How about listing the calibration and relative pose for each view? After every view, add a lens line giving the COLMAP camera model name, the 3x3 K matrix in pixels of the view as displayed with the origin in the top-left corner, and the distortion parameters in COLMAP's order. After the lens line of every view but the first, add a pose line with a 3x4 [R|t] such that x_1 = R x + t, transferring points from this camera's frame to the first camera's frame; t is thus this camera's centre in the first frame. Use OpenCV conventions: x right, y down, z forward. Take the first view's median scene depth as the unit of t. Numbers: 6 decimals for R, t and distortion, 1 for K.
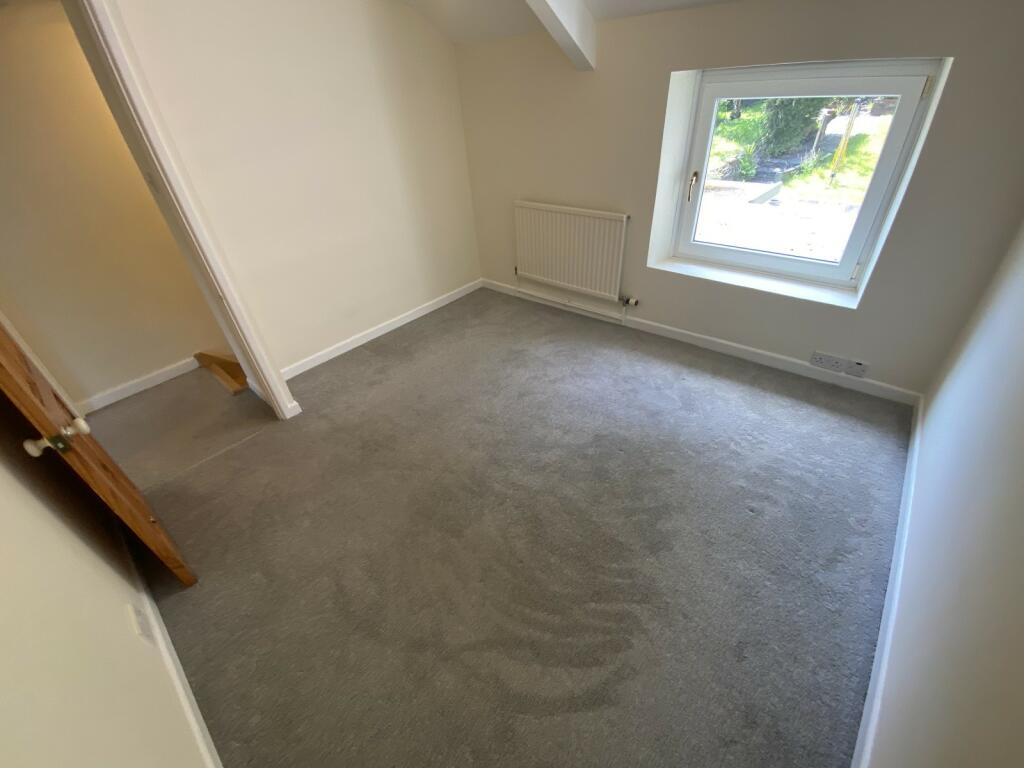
lens RADIAL K [[420.2, 0, 507.9], [0, 420.2, 383.1], [0, 0, 1]] dist [-0.001910, -0.000742]
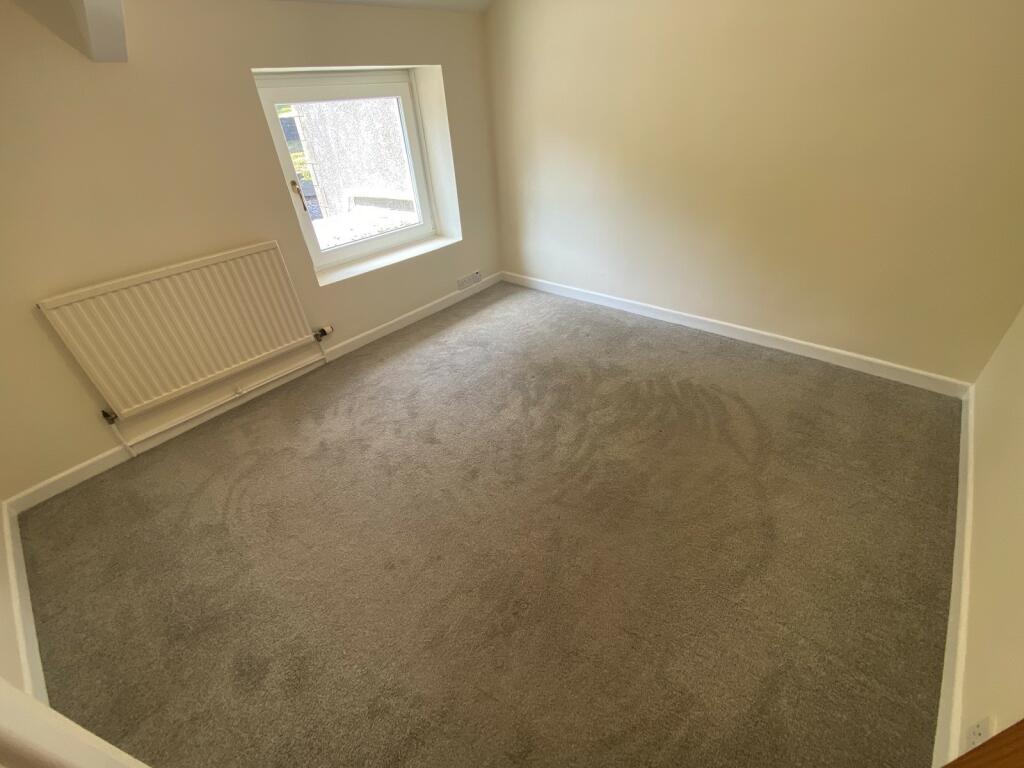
lens RADIAL K [[420.2, 0, 509.1], [0, 420.2, 383.8], [0, 0, 1]] dist [-0.001910, -0.000742]
pose [[-0.022691, -0.489821, 0.871528, -0.641581], [0.619253, 0.677497, 0.396893, -0.282108], [-0.784864, 0.548702, 0.287949, 0.627759]]
